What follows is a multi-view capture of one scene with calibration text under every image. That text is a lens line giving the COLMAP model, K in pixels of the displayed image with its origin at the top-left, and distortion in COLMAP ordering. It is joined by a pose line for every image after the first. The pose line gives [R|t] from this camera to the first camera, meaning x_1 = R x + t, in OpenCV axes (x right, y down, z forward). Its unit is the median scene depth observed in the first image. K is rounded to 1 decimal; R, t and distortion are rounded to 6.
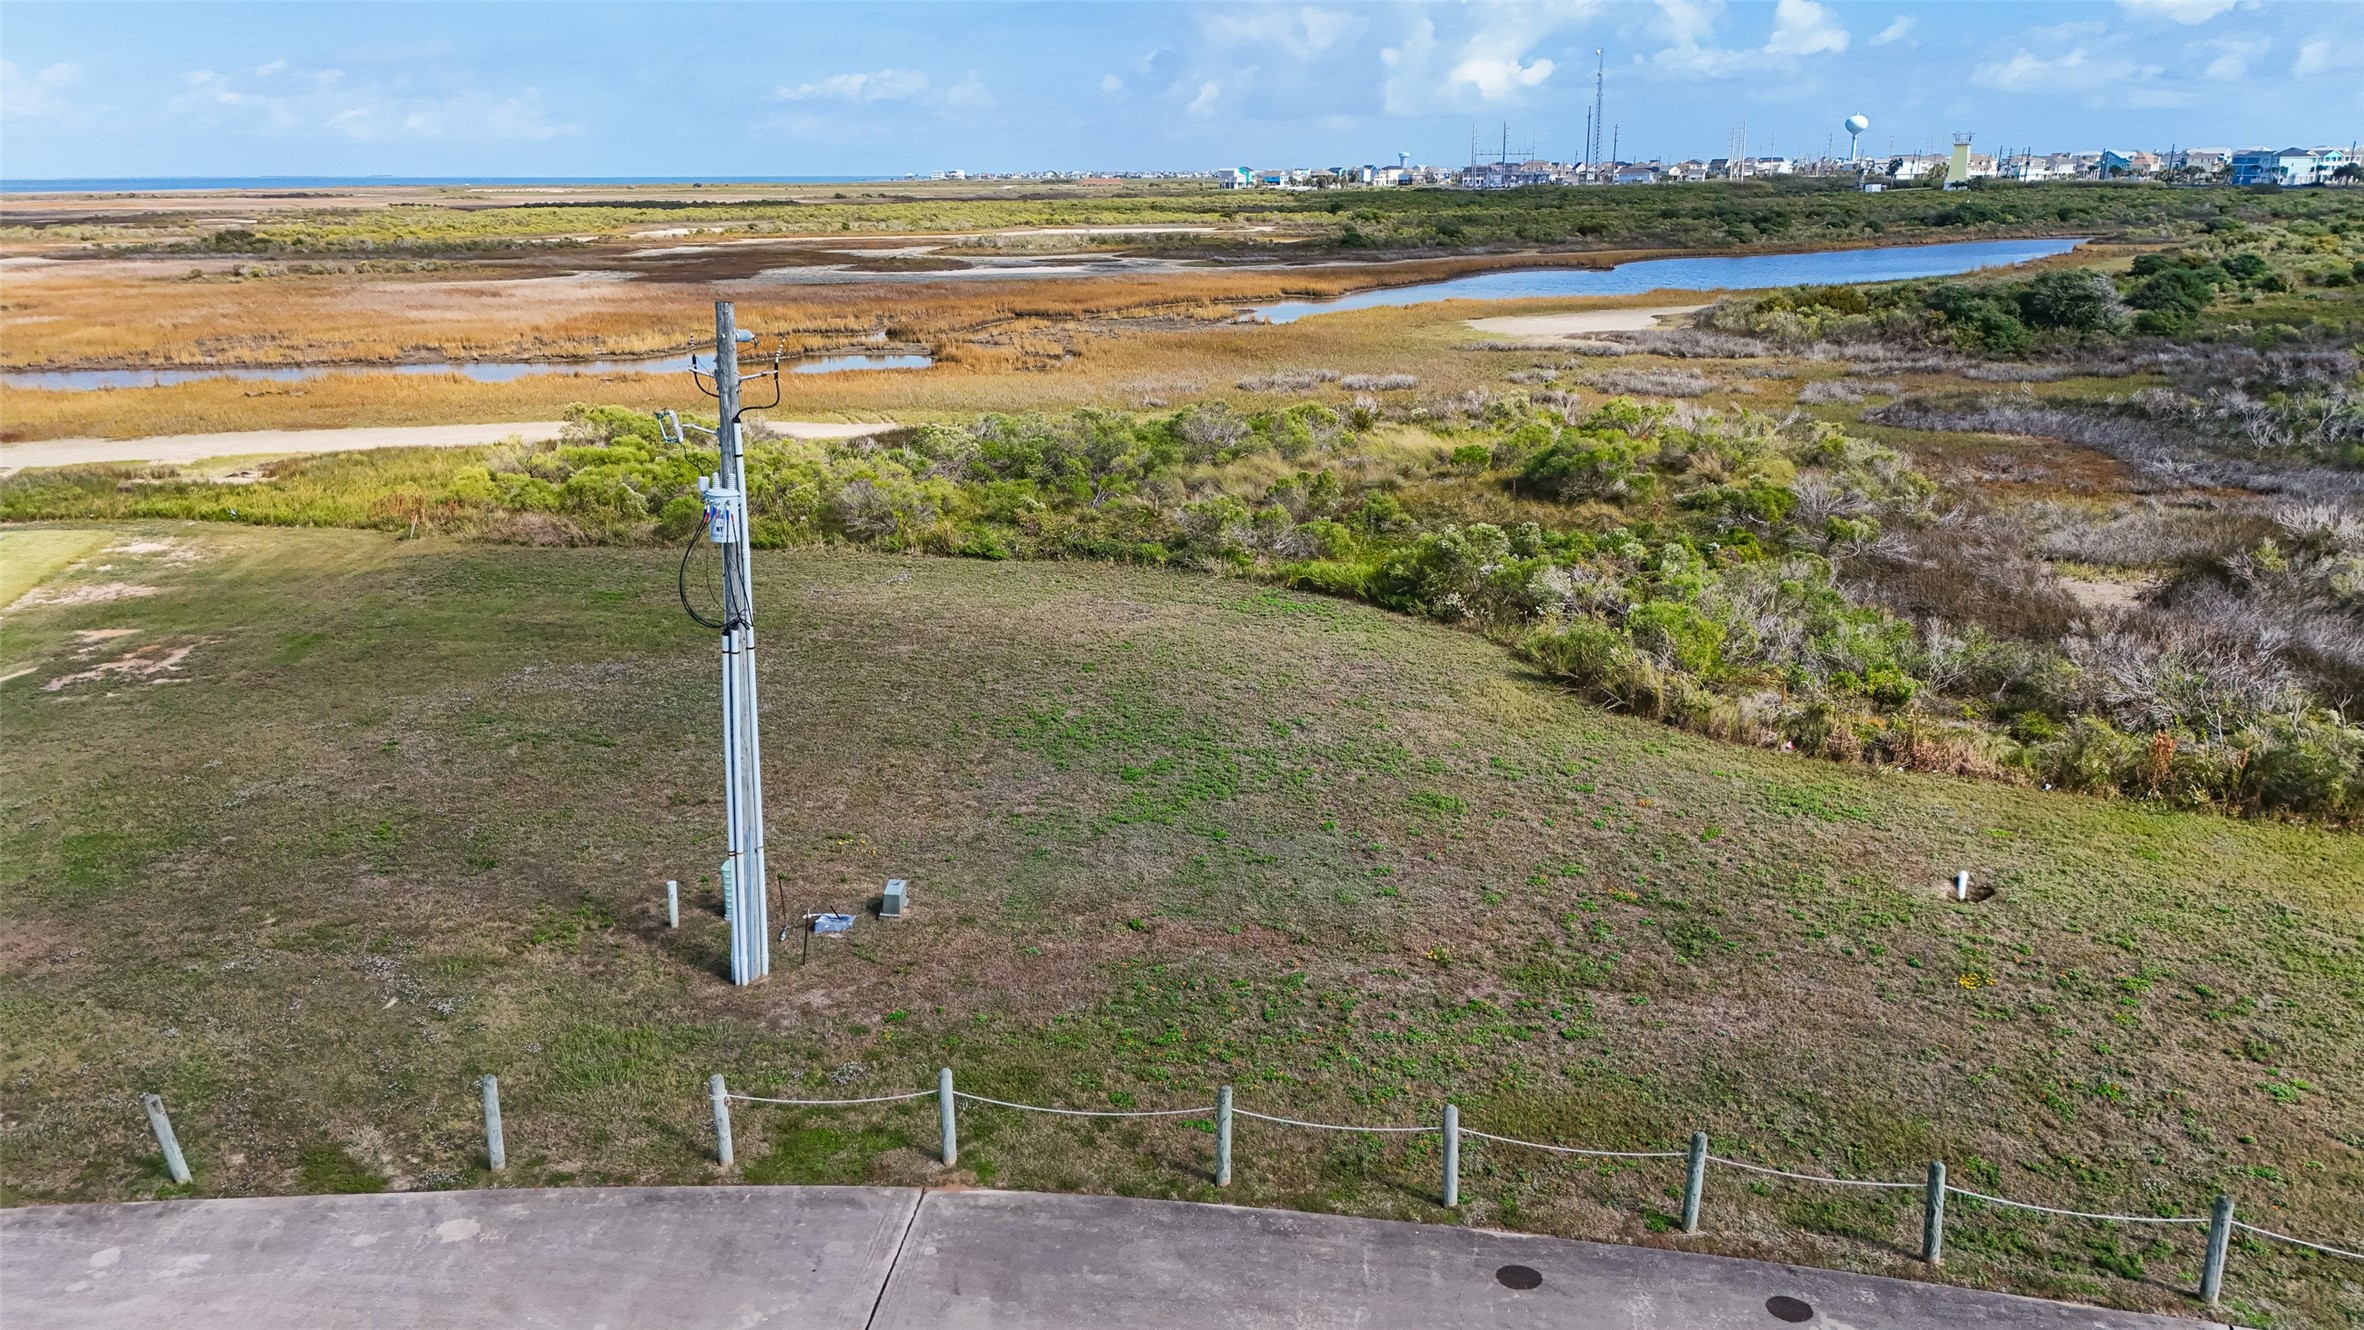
lens RADIAL K [[1727.9, 0, 1182.0], [0, 1727.9, 685.6], [0, 0, 1]] dist [0.084243, -0.082282]
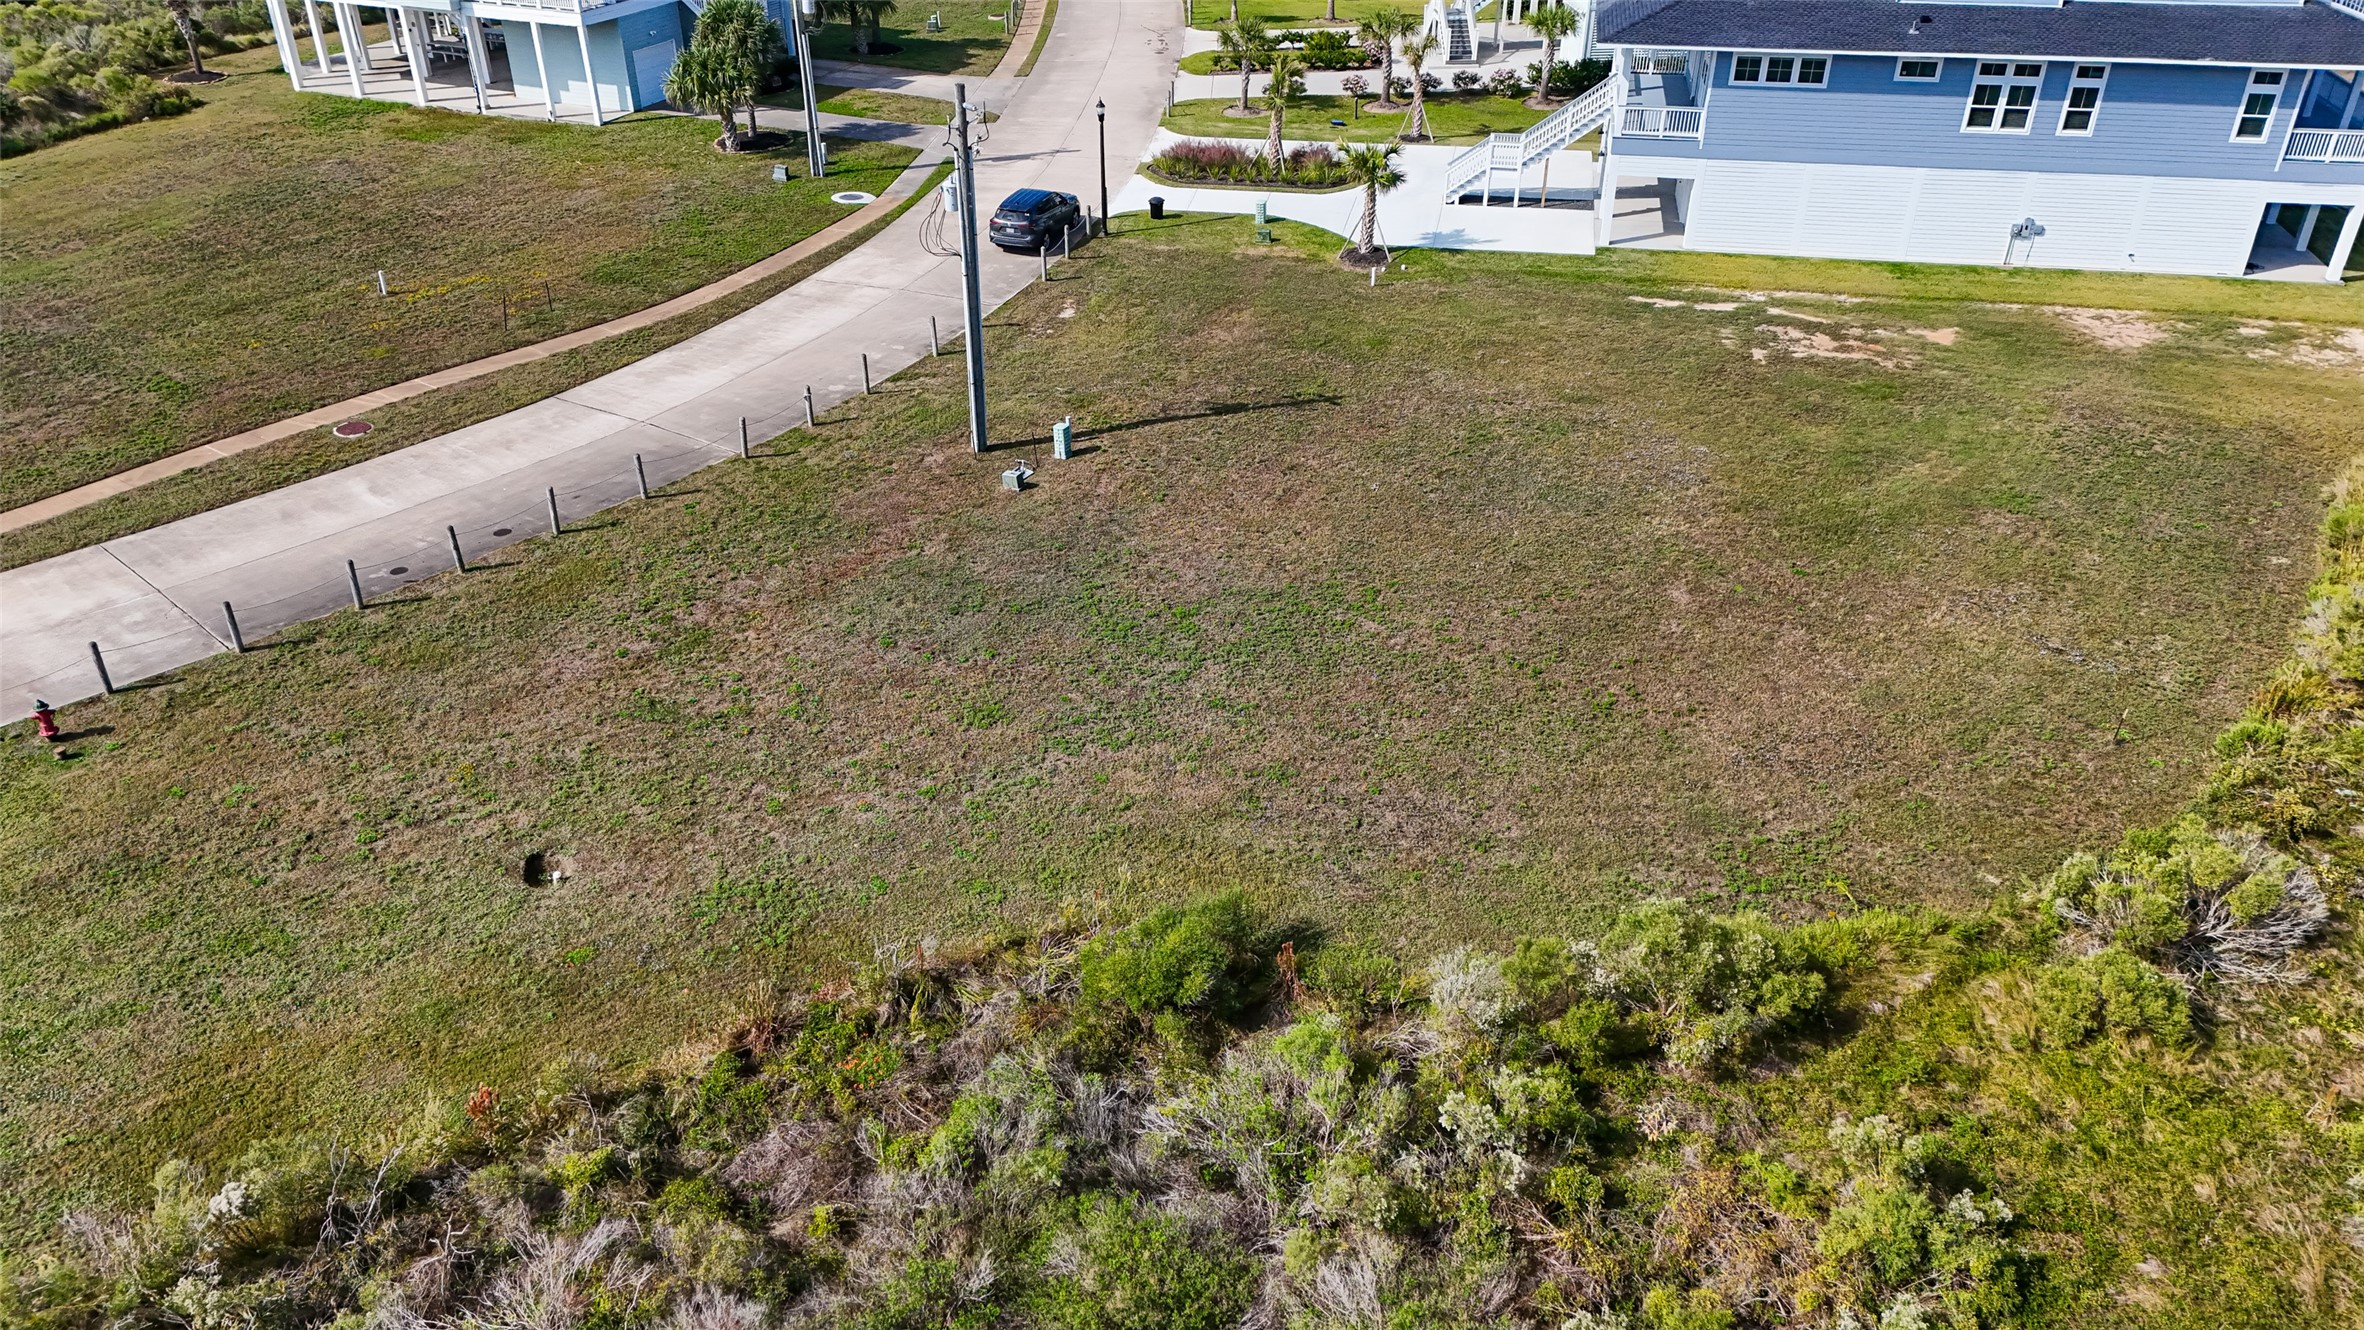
lens RADIAL K [[1727.9, 0, 1175.3], [0, 1727.9, 673.4], [0, 0, 1]] dist [0.084243, -0.082282]
pose [[-0.466691, 0.466774, -0.751213, 0.823503], [-0.244434, 0.748227, 0.616773, -0.601705], [0.849972, 0.471464, -0.235095, 1.223810]]
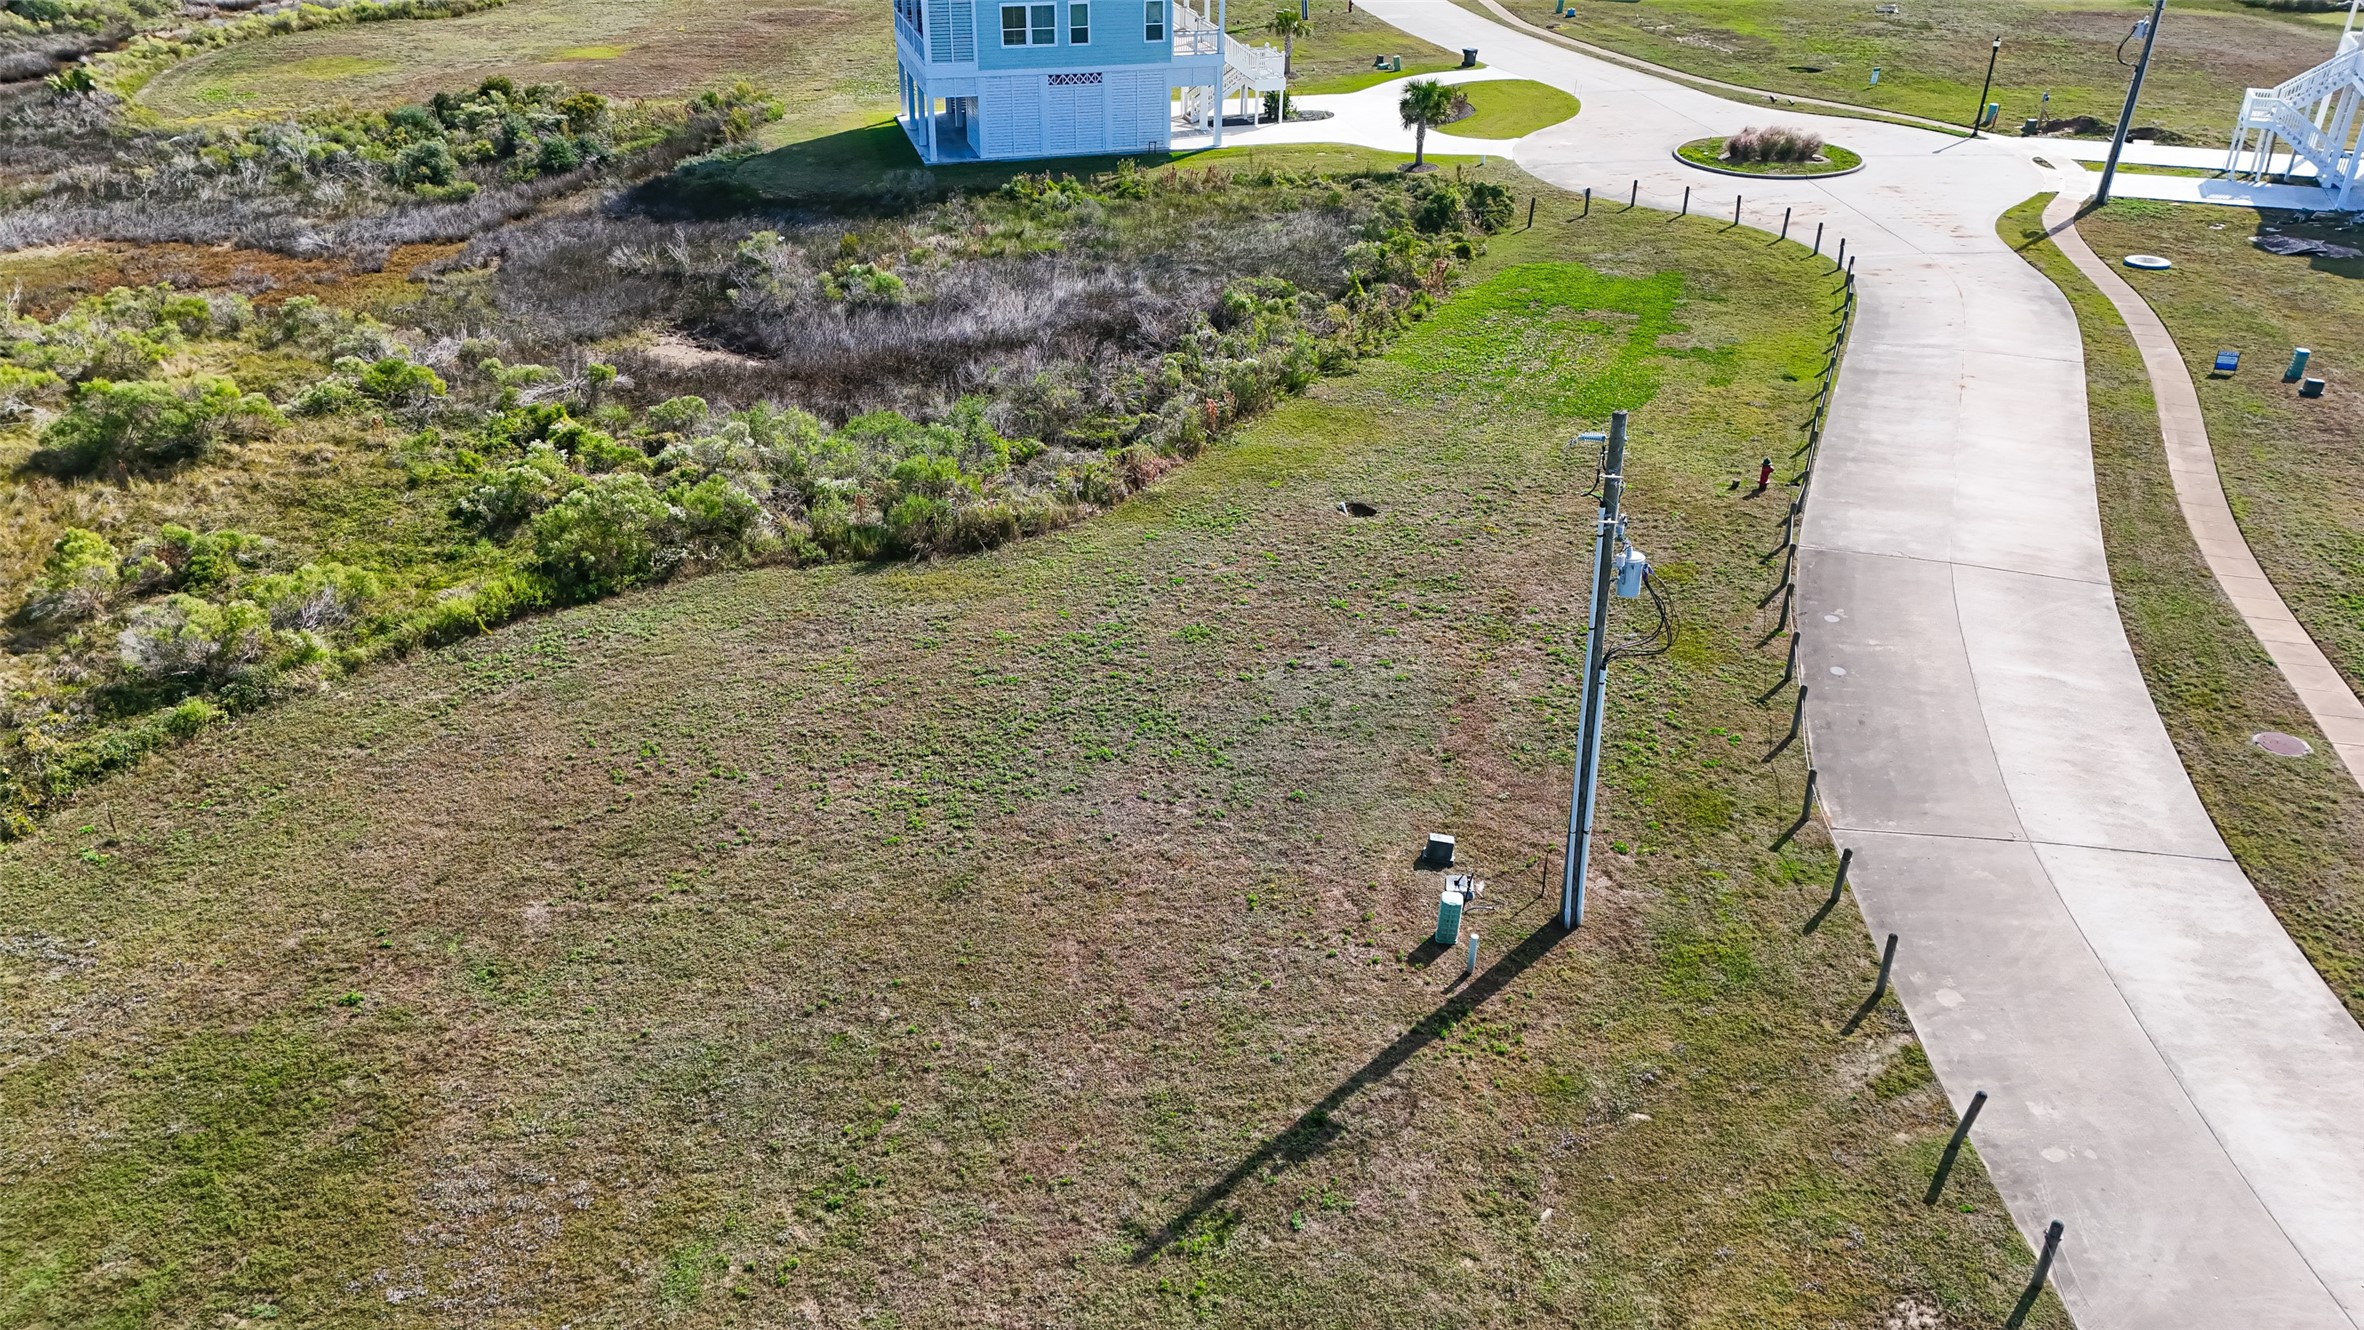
lens RADIAL K [[1727.9, 0, 1187.3], [0, 1727.9, 670.5], [0, 0, 1]] dist [0.084243, -0.082282]
pose [[0.057465, -0.470378, 0.880592, -0.904577], [0.279287, 0.854406, 0.438165, -0.429718], [-0.958487, 0.220759, 0.180468, 0.704736]]
